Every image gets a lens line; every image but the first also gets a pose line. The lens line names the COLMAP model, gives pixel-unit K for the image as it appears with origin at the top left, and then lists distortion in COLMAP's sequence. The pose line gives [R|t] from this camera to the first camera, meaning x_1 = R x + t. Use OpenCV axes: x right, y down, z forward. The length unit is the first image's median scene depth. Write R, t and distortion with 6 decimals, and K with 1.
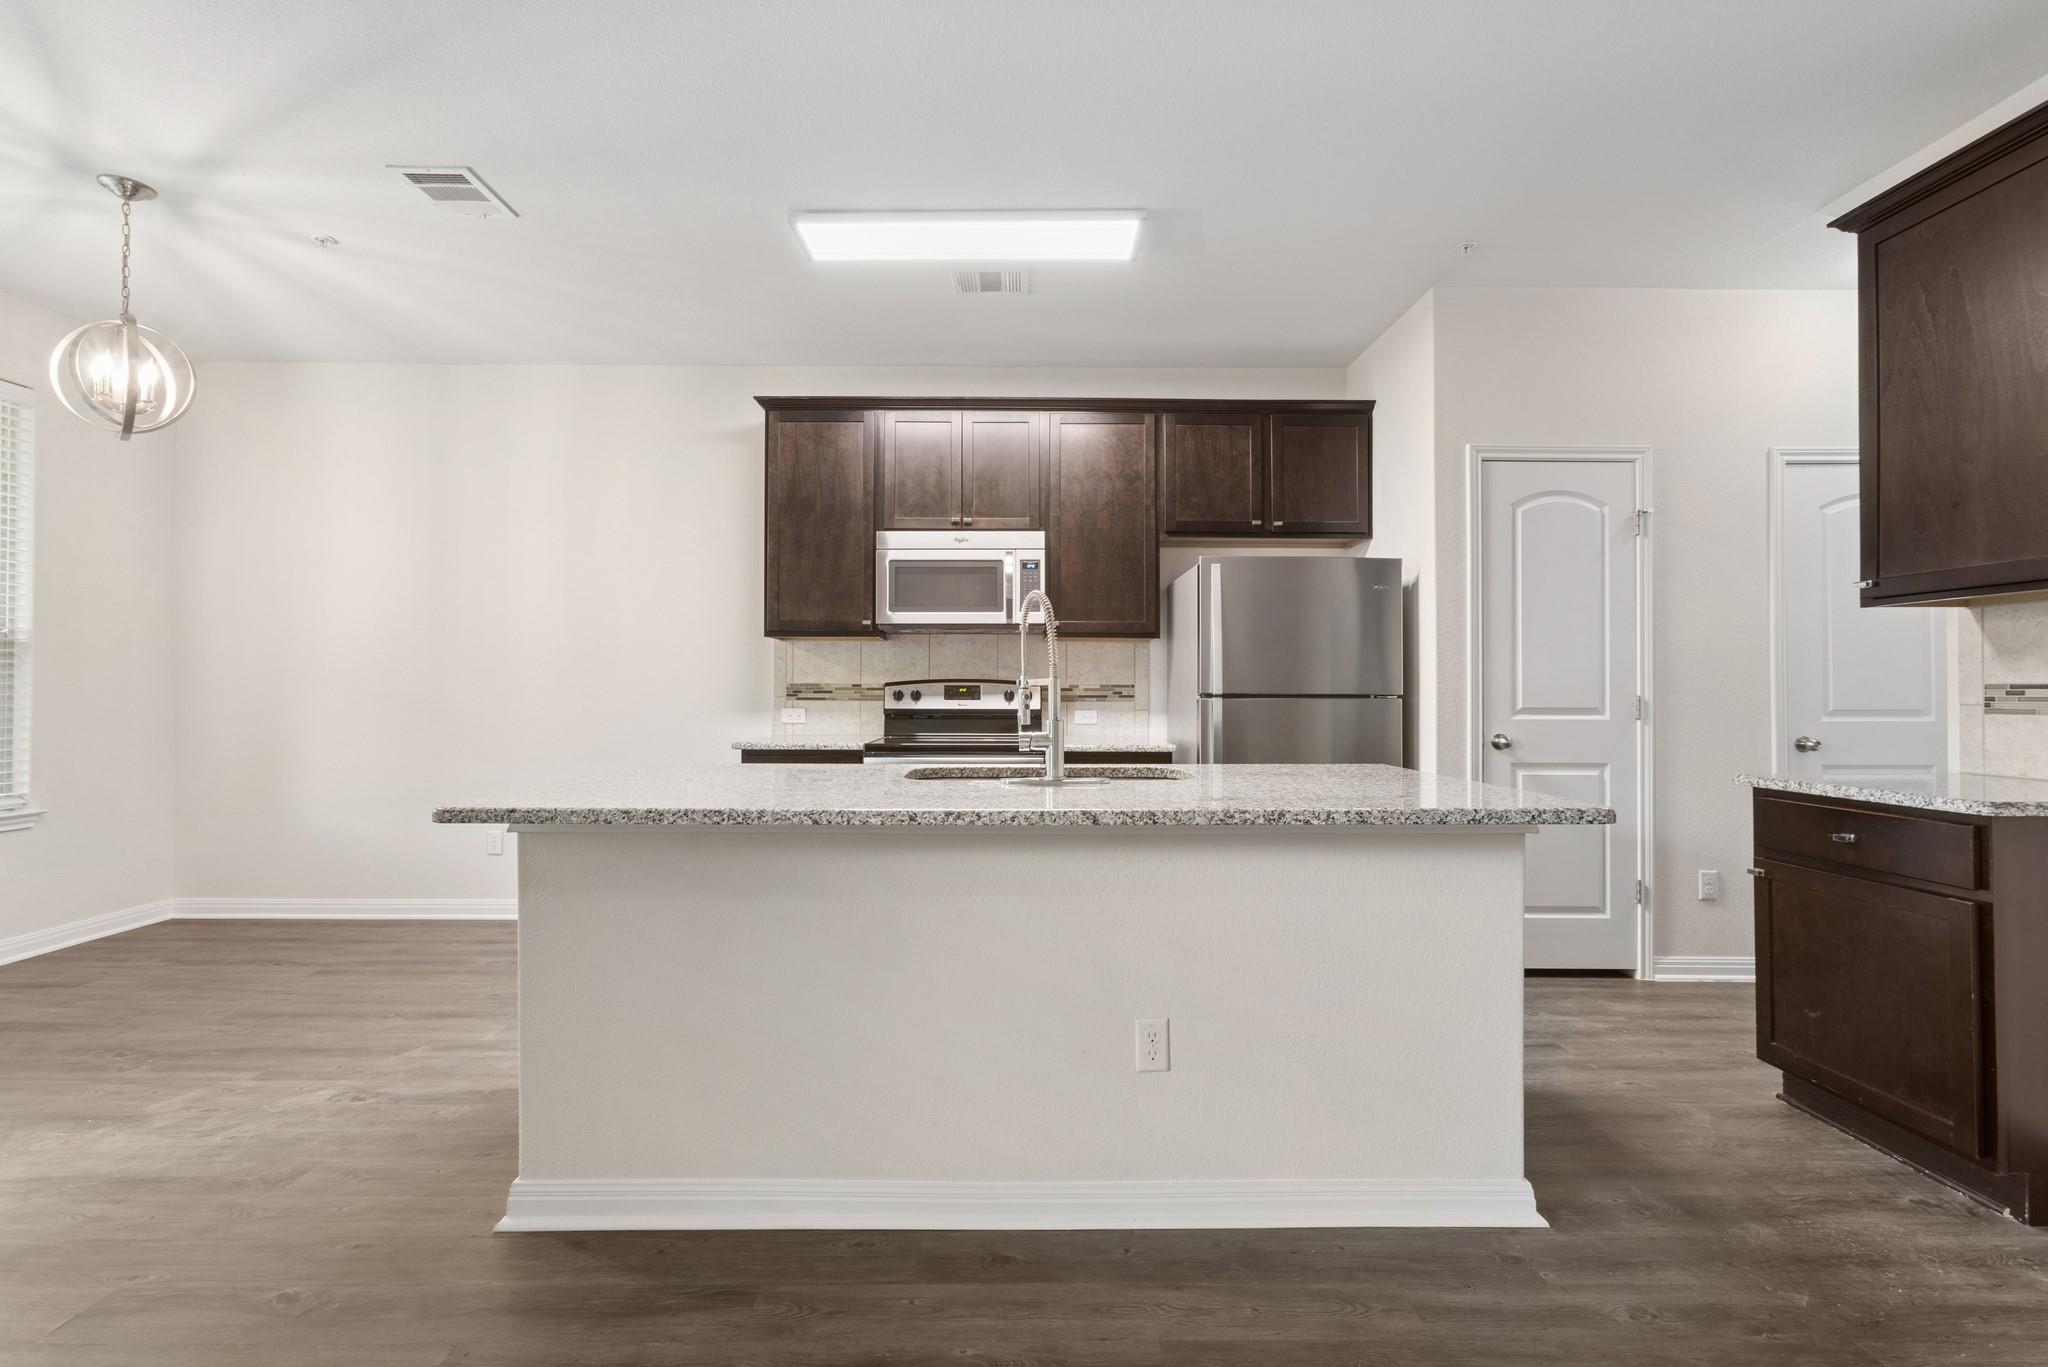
lens RADIAL K [[914.4, 0, 1007.4], [0, 914.4, 686.5], [0, 0, 1]] dist [-0.009230, 0.005745]
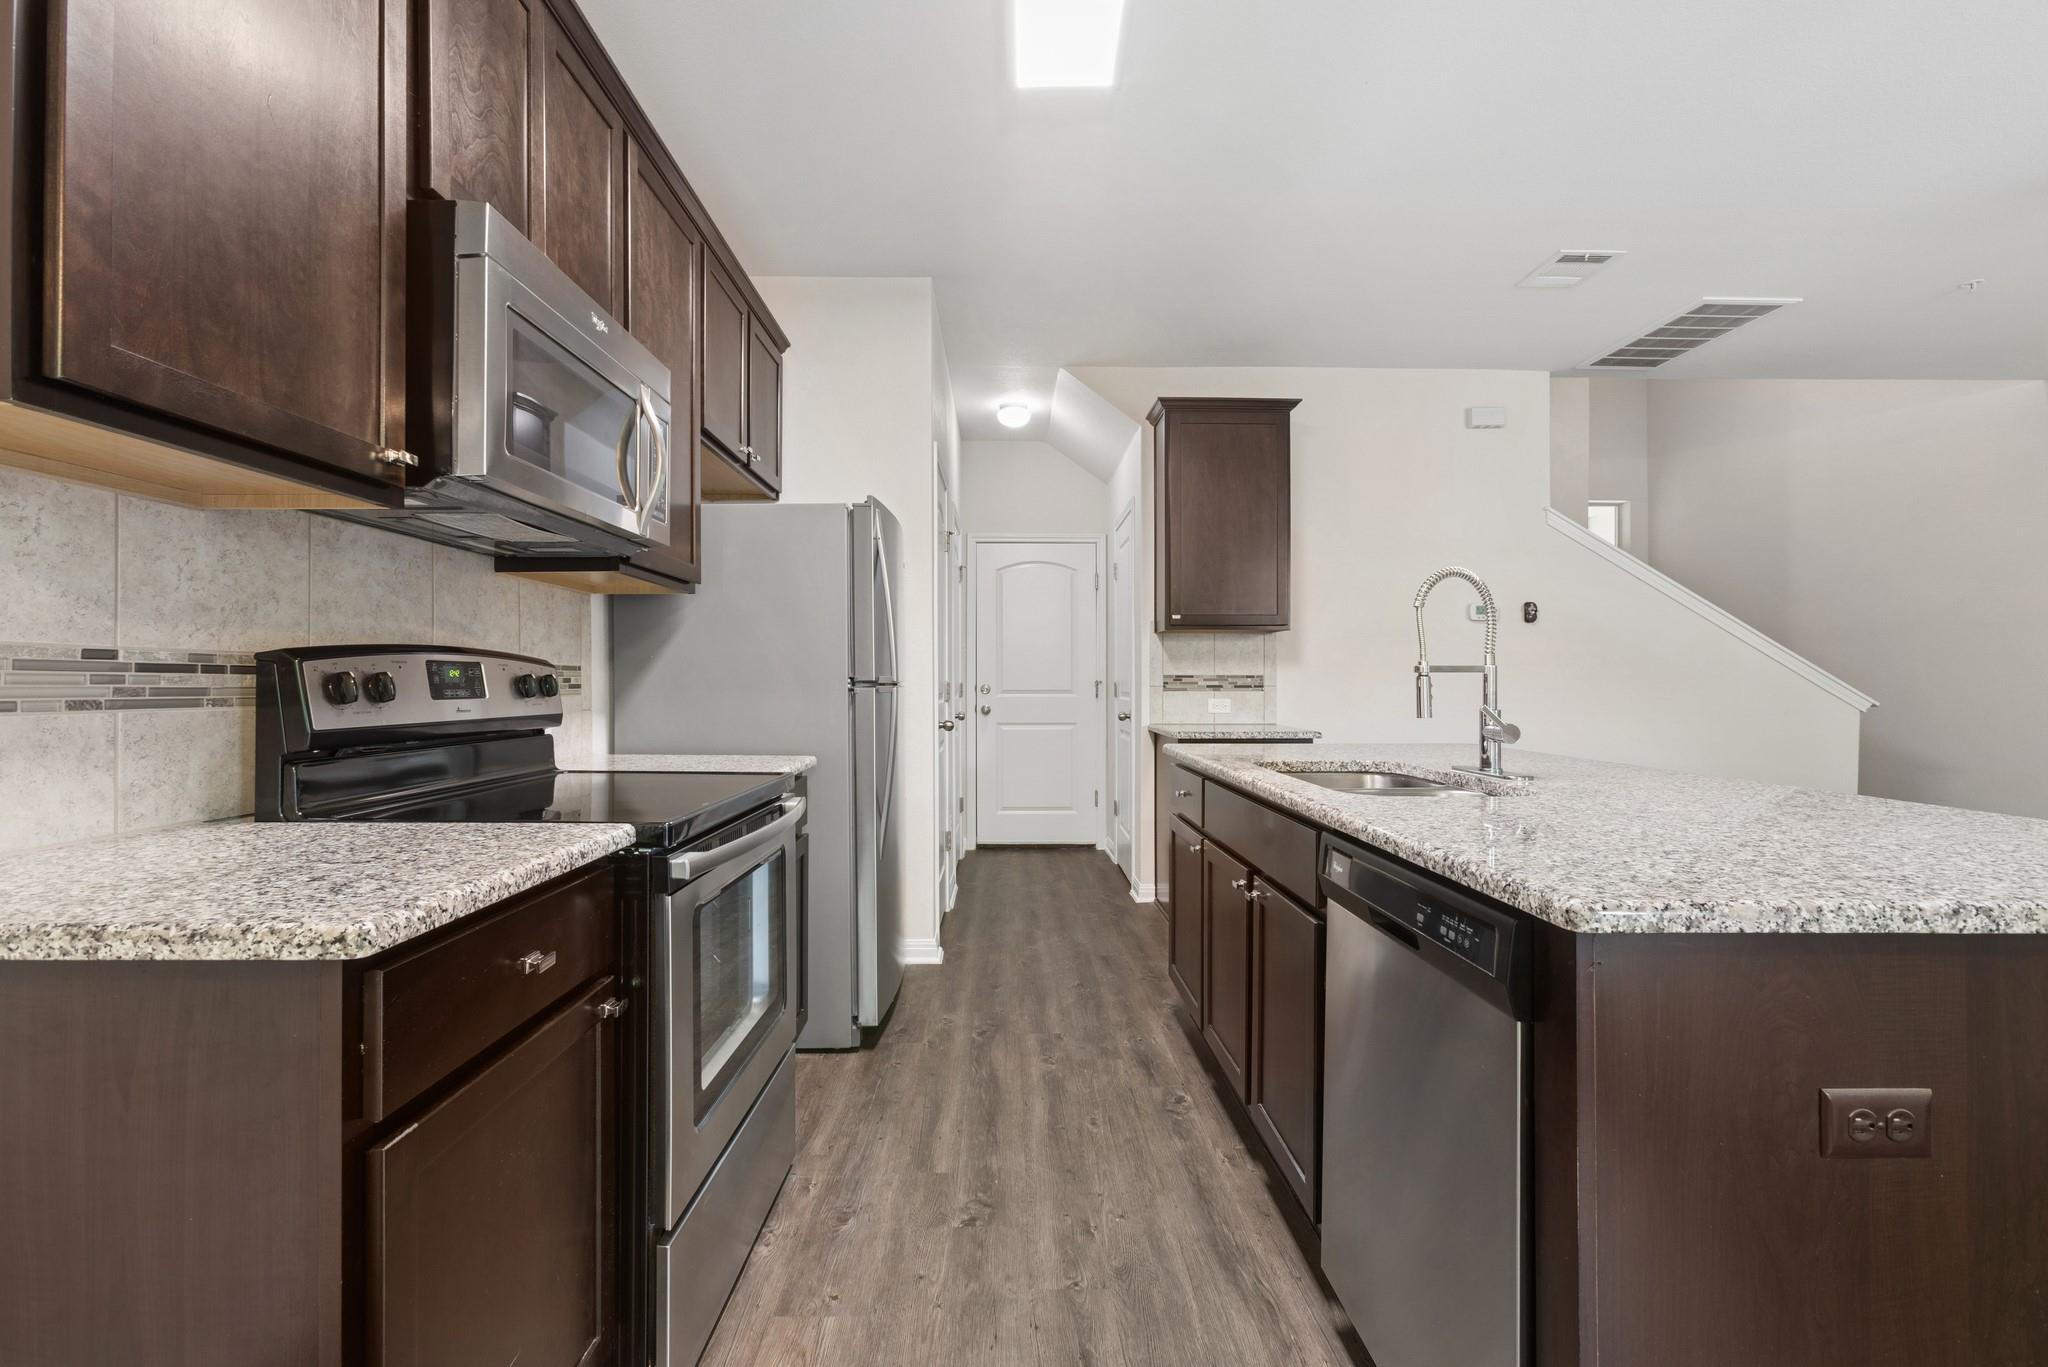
lens RADIAL K [[914.4, 0, 1021.7], [0, 914.4, 676.0], [0, 0, 1]] dist [-0.009230, 0.005745]
pose [[-0.004760, 0.001224, 0.999988, -0.480375], [-0.010579, 0.999943, -0.001274, 0.002982], [-0.999933, -0.010585, -0.004746, 0.801991]]
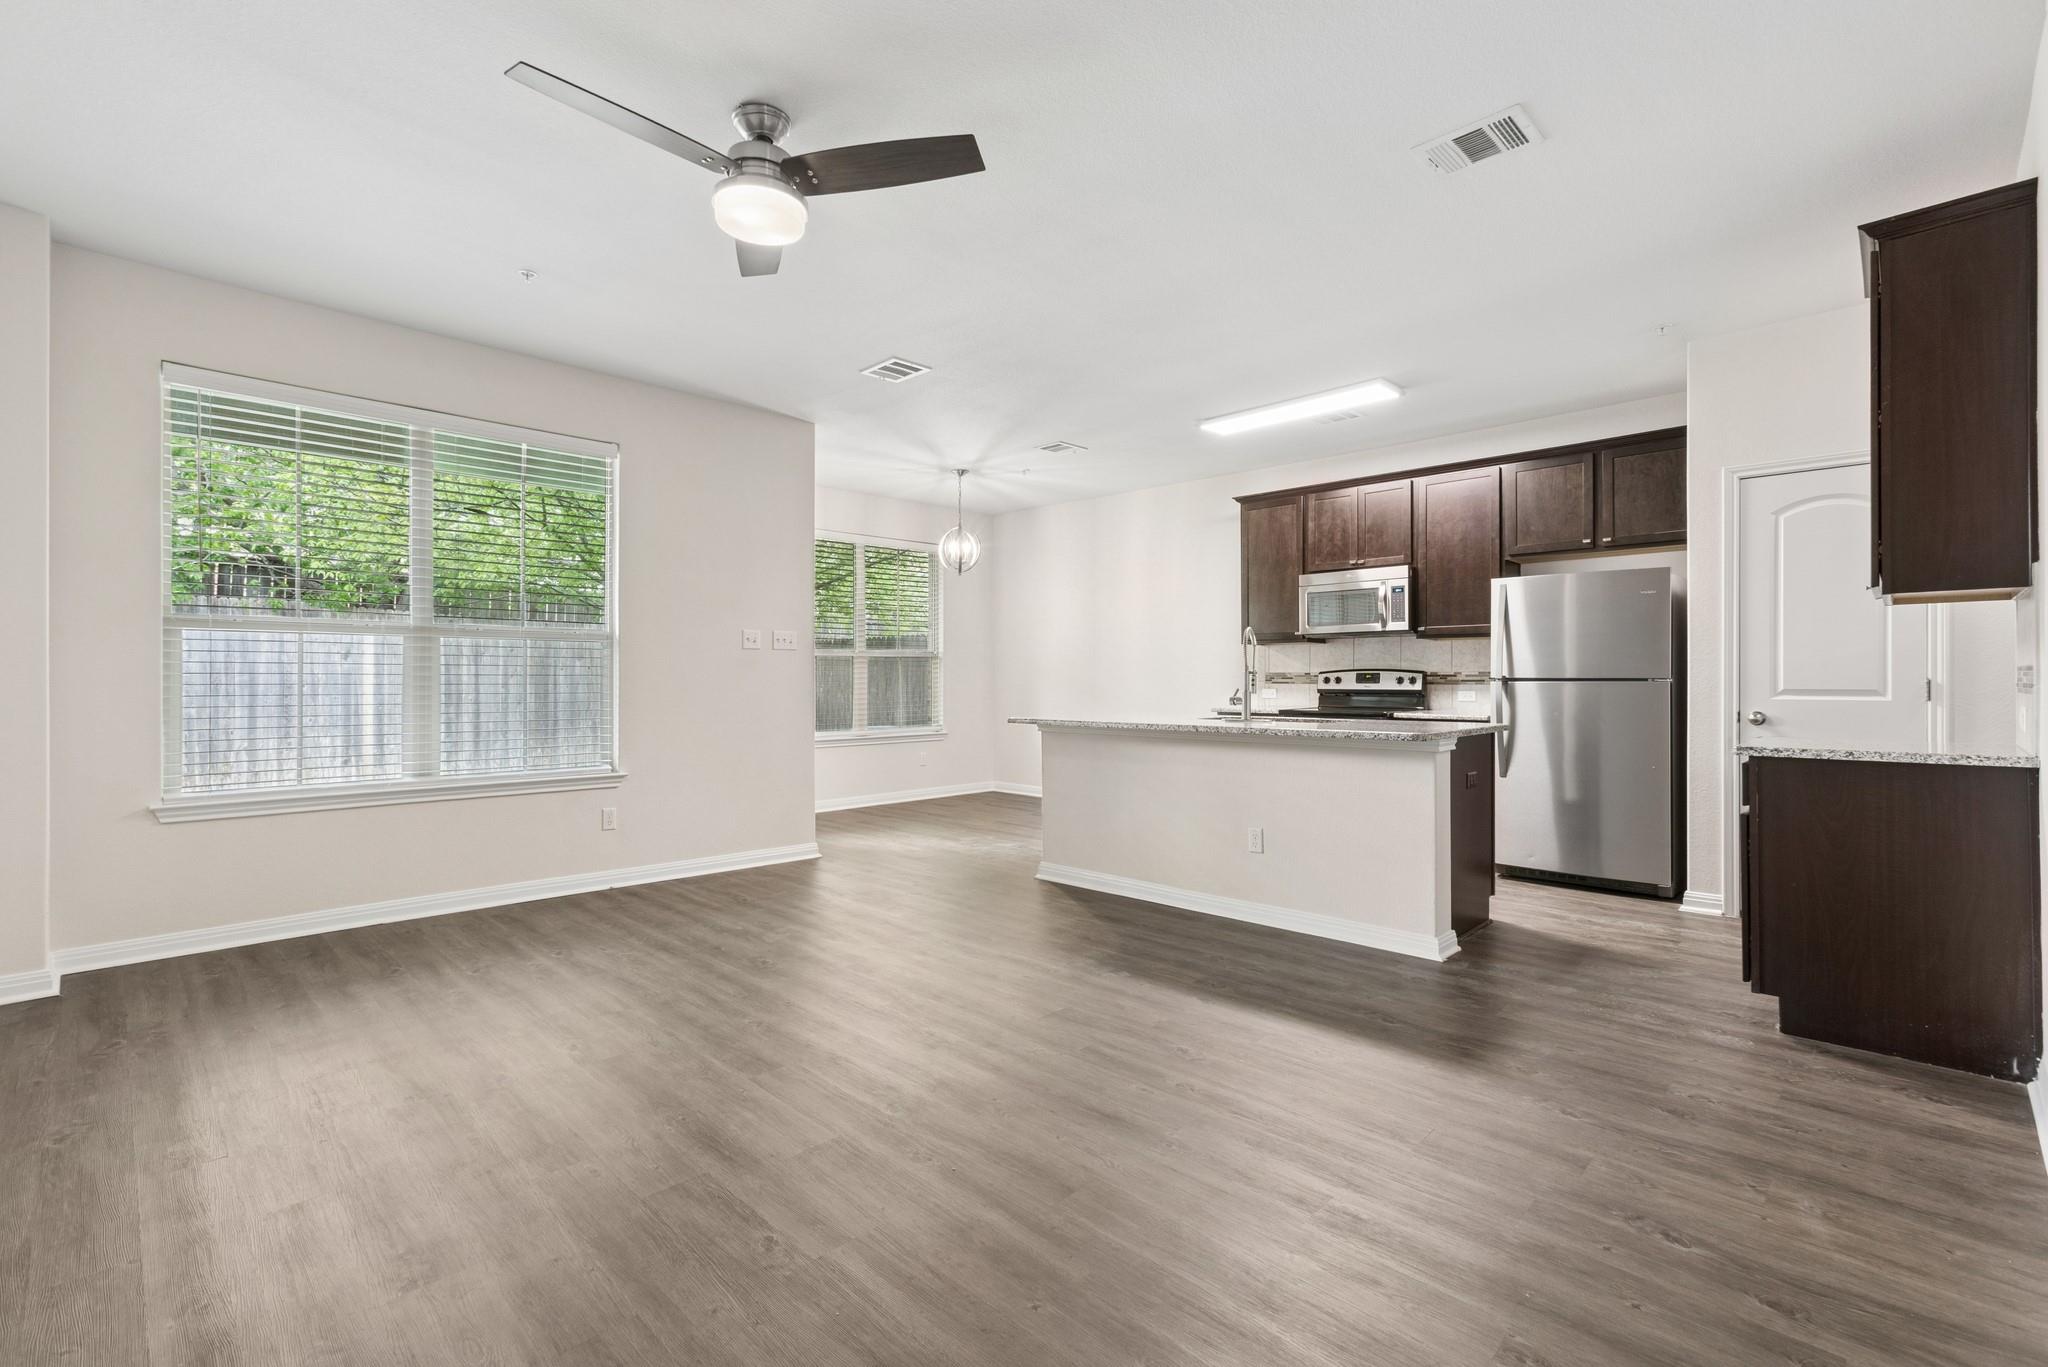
lens RADIAL K [[914.4, 0, 1010.7], [0, 914.4, 682.6], [0, 0, 1]] dist [-0.009230, 0.005745]
pose [[0.703786, -0.000819, -0.710412, 0.617325], [0.007713, 0.999949, 0.006488, -0.000050], [0.710371, -0.010045, 0.703756, -0.448213]]
